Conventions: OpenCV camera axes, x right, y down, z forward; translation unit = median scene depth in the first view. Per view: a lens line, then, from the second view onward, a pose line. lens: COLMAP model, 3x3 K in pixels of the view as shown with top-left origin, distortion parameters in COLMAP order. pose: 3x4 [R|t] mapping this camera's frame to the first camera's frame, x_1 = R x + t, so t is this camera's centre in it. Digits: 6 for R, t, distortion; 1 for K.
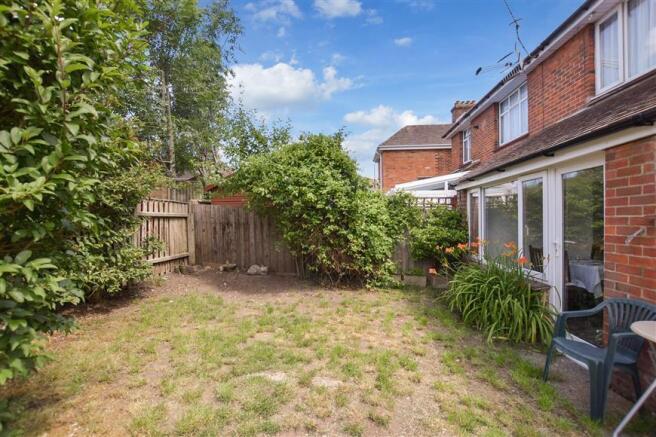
lens RADIAL K [[293.1, 0, 327.4], [0, 293.1, 223.2], [0, 0, 1]] dist [-0.038490, 0.000418]
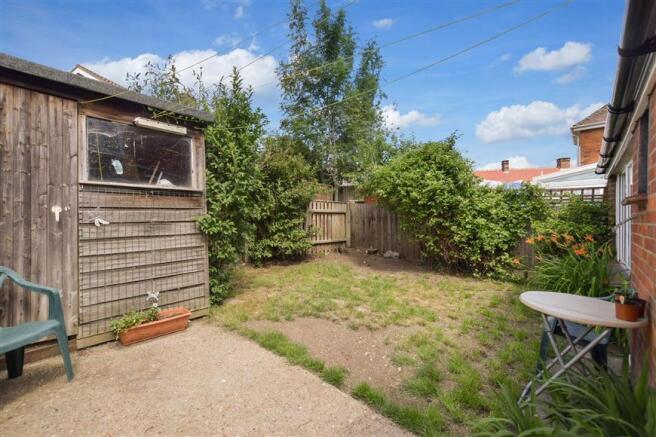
lens RADIAL K [[293.1, 0, 327.4], [0, 293.1, 223.2], [0, 0, 1]] dist [-0.038490, 0.000418]
pose [[0.786938, 0.012211, -0.616912, 0.376843], [-0.008596, 0.999924, 0.008827, 0.019494], [0.616973, -0.001643, 0.786983, -0.187567]]
